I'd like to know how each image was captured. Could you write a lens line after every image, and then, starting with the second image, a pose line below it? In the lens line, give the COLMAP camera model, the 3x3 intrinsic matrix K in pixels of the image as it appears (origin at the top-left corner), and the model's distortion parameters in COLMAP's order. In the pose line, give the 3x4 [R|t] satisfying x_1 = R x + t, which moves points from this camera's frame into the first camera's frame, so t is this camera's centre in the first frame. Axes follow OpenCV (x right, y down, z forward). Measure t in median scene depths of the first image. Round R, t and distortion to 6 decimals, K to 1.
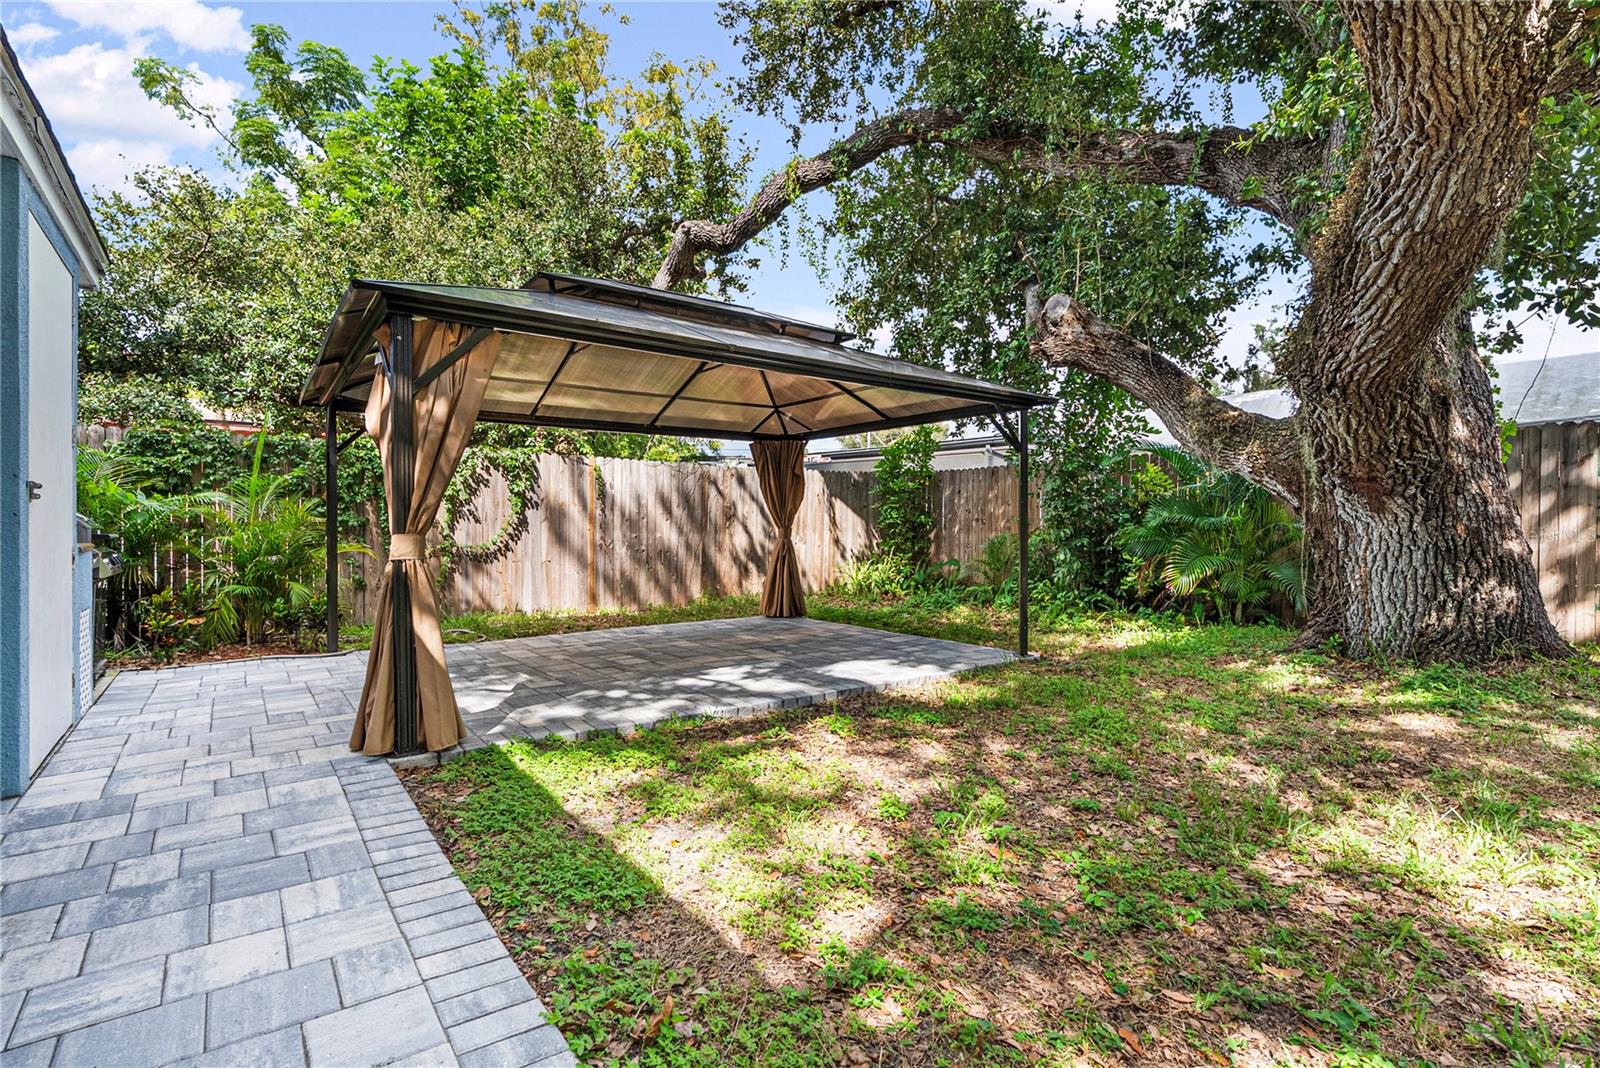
lens RADIAL K [[749.2, 0, 794.2], [0, 749.2, 529.2], [0, 0, 1]] dist [-0.002234, 0.002090]
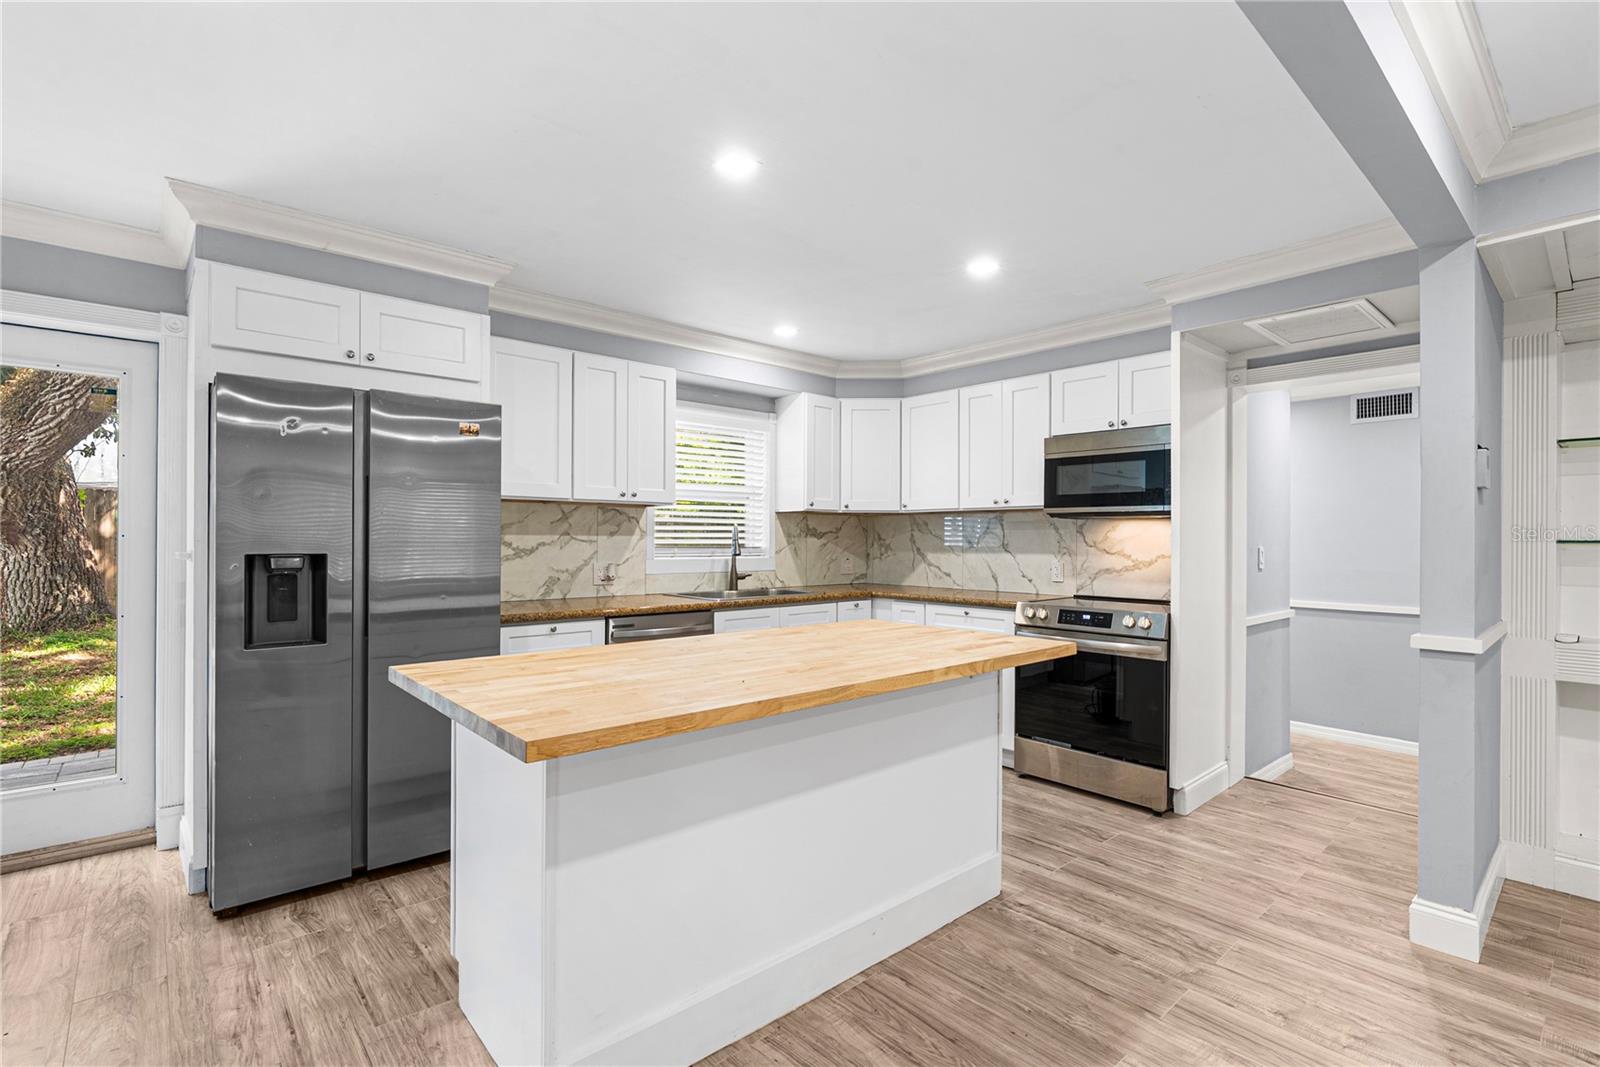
lens RADIAL K [[749.2, 0, 797.6], [0, 749.2, 534.7], [0, 0, 1]] dist [-0.002234, 0.002090]
pose [[-0.079967, -0.000835, 0.996797, -0.650420], [0.006865, 0.999975, 0.001388, -0.023153], [-0.996774, 0.006954, -0.079960, -0.374877]]
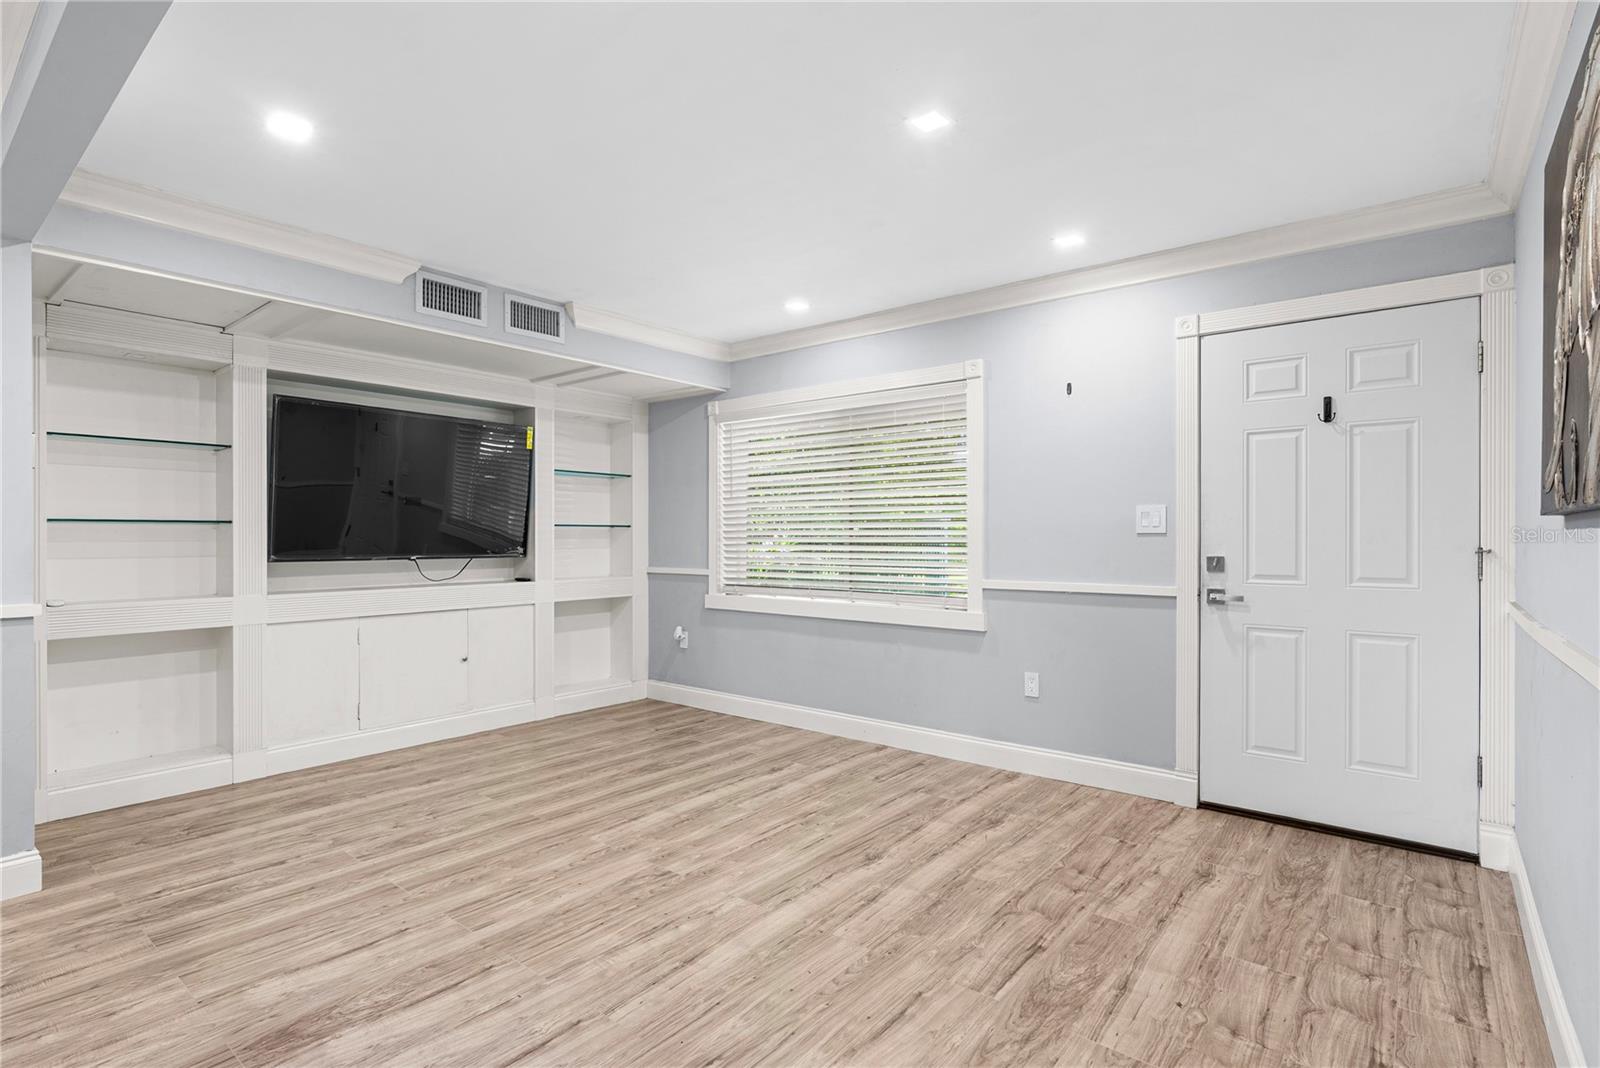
lens RADIAL K [[776.8, 0, 792.5], [0, 776.8, 536.5], [0, 0, 1]] dist [-0.005139, 0.001206]
pose [[-0.970997, -0.004449, -0.239050, -0.618108], [-0.006823, 0.999935, 0.009105, -0.014120], [0.238994, 0.010472, -0.970964, -0.254177]]
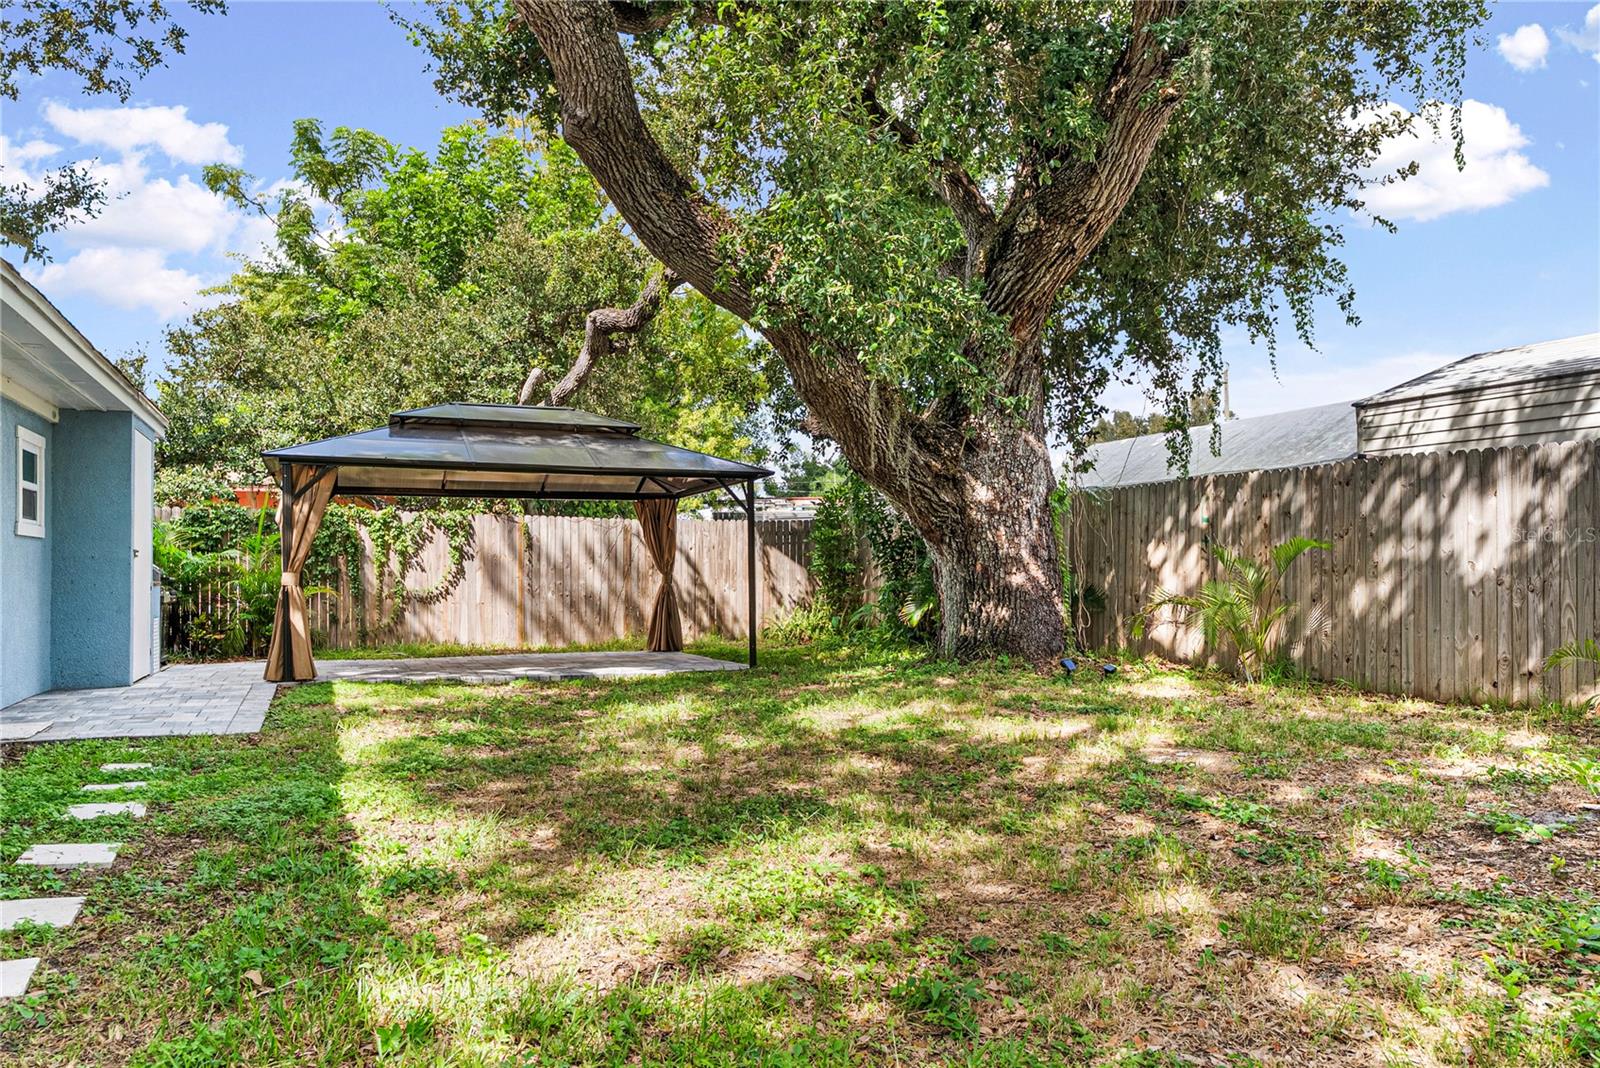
lens RADIAL K [[1134.0, 0, 822.5], [0, 1134.0, 574.7], [0, 0, 1]] dist [0.012270, -0.010285]
pose [[0.971118, -0.007839, -0.238472, 0.693683], [0.004919, 0.999905, -0.012838, 0.025189], [0.238550, 0.011294, 0.971064, -0.701084]]
